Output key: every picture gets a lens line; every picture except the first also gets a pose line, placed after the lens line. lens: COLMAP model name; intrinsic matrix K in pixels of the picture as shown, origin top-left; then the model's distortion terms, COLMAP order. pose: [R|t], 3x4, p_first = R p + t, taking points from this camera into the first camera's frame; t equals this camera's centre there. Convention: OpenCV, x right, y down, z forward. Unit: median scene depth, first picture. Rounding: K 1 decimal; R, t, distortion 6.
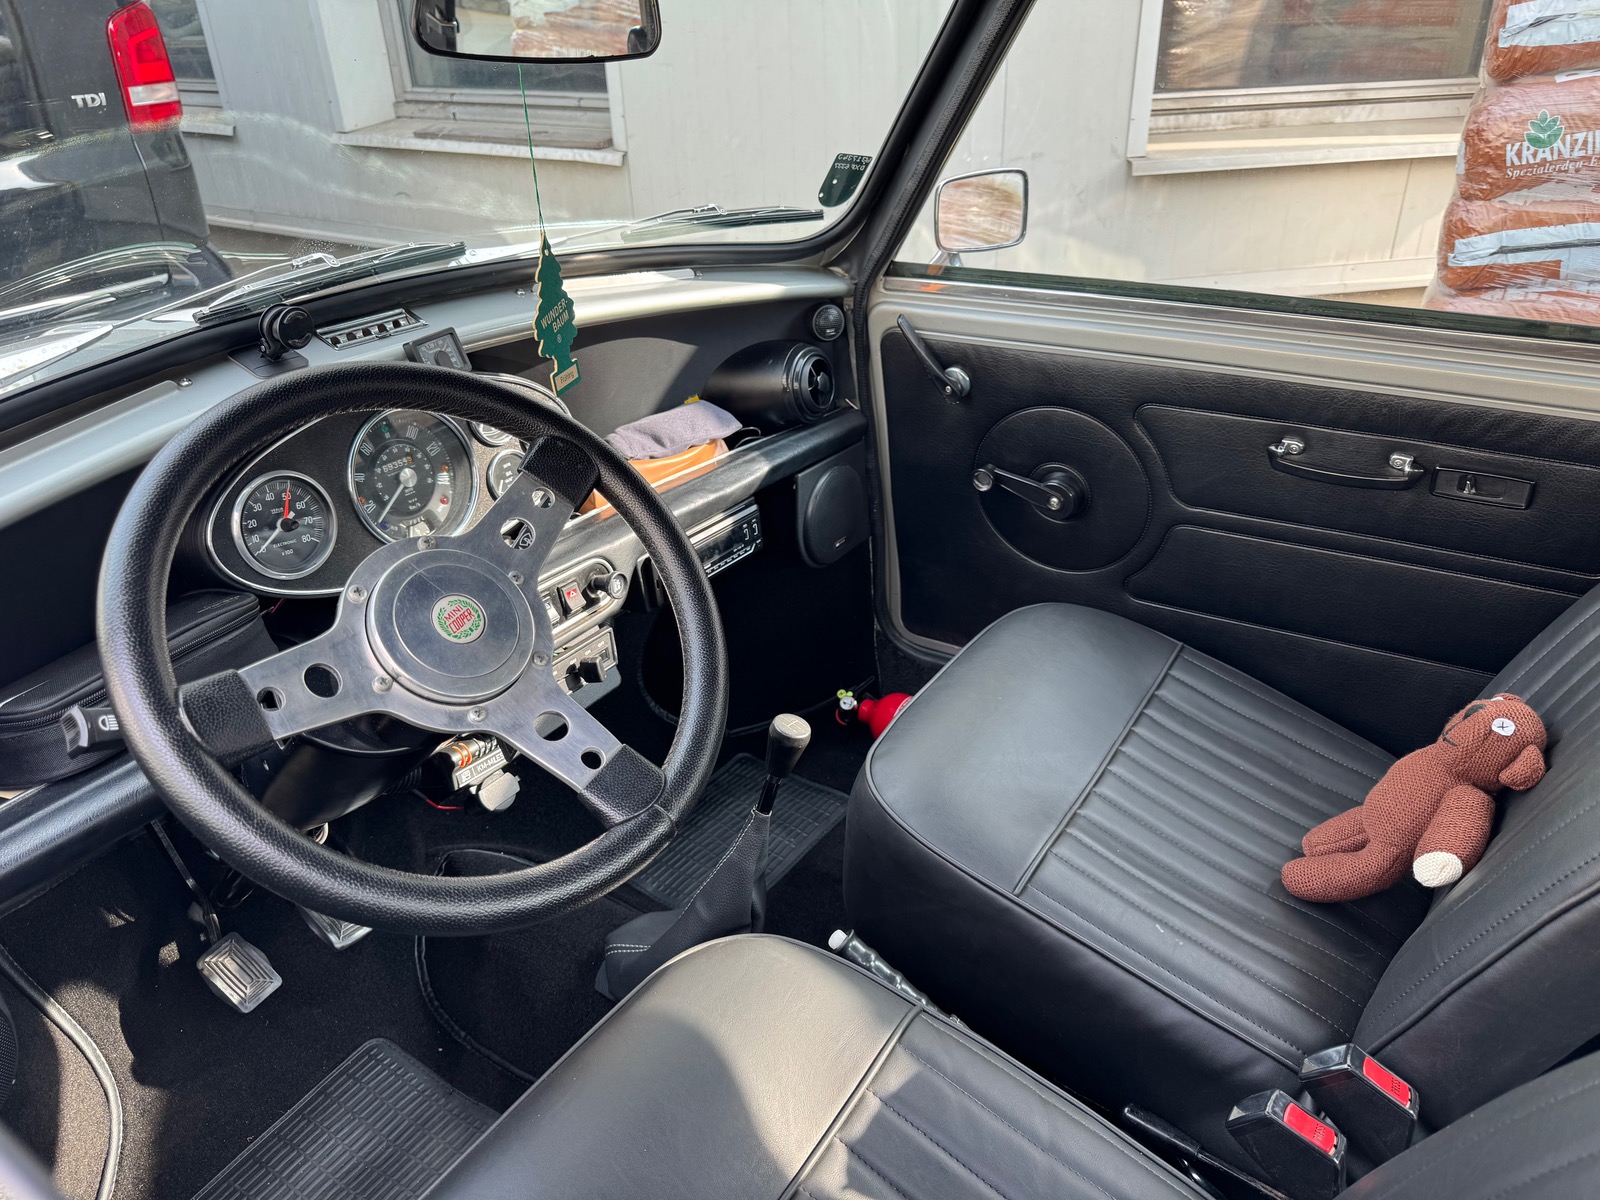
lens RADIAL K [[1153.7, 0, 800.0], [0, 1153.7, 600.0], [0, 0, 1]] dist [-0.001479, -0.034615]
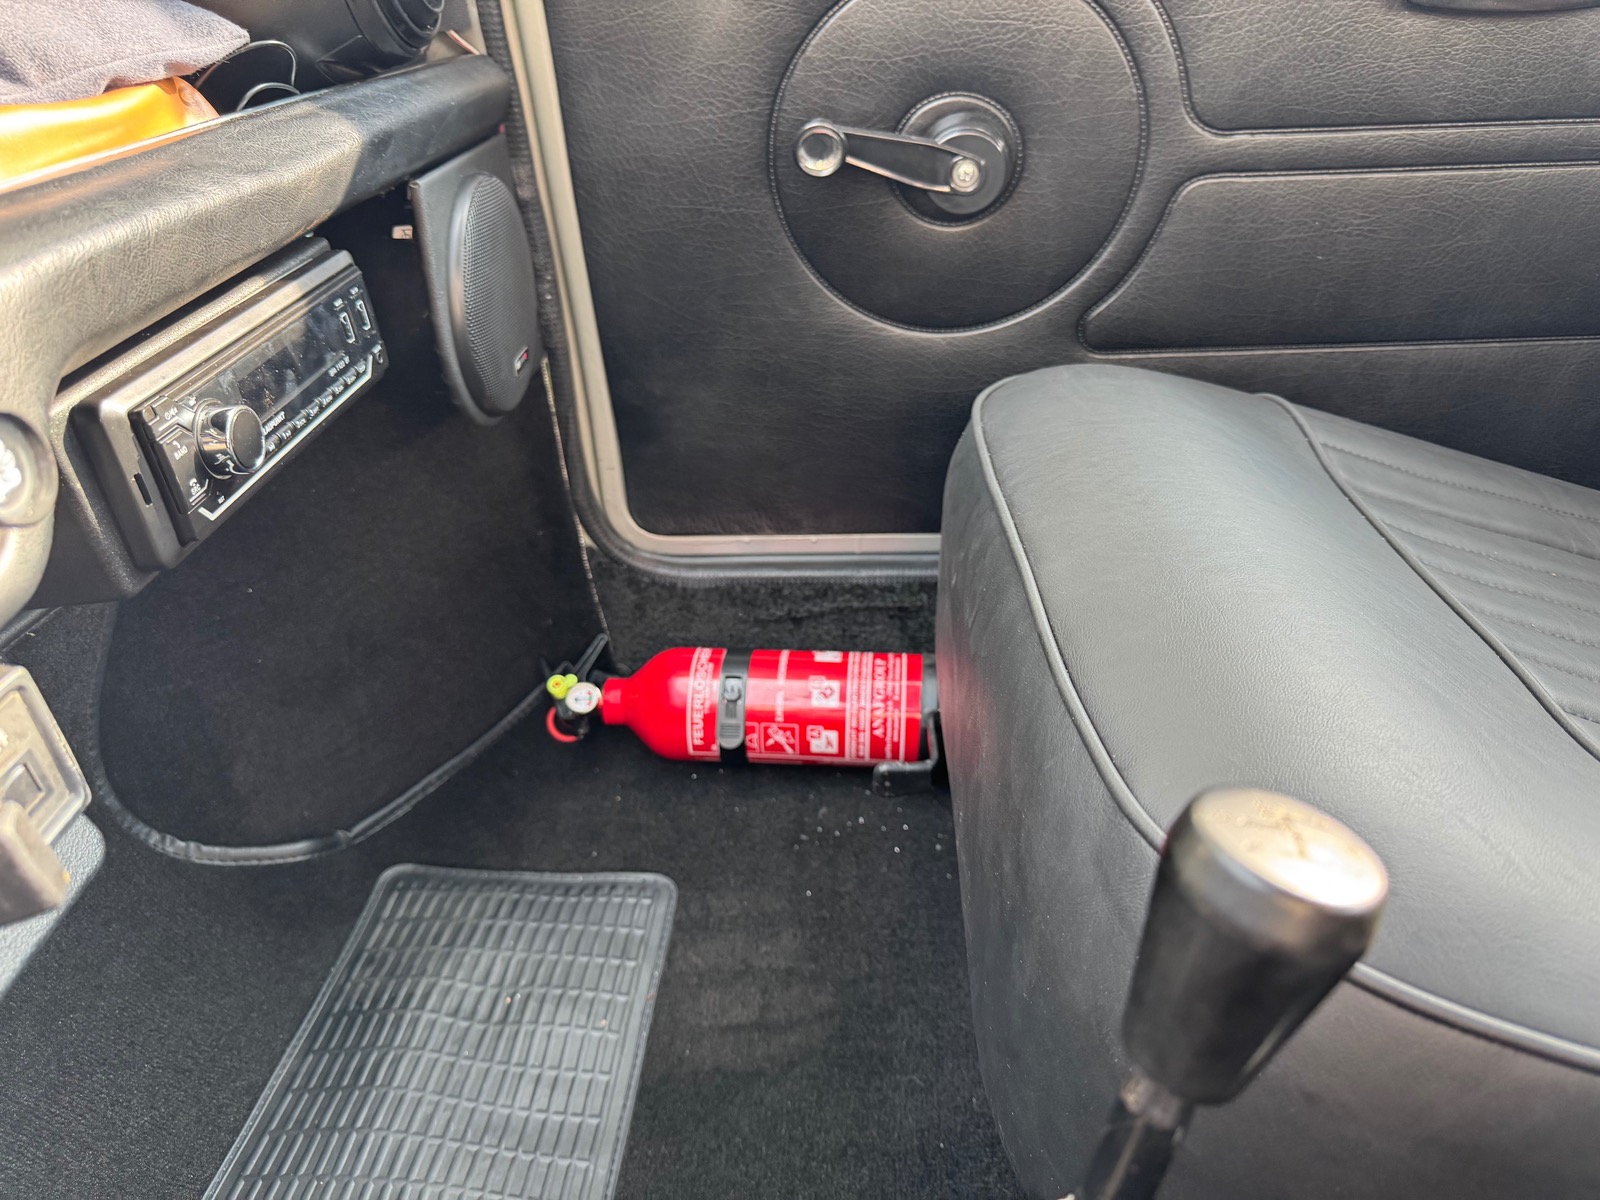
lens RADIAL K [[1153.7, 0, 800.0], [0, 1153.7, 600.0], [0, 0, 1]] dist [-0.001479, -0.034615]
pose [[0.854689, -0.264055, 0.446969, -0.108192], [0.242181, 0.964356, 0.106614, 0.020832], [-0.459189, 0.017125, 0.888173, 0.611077]]
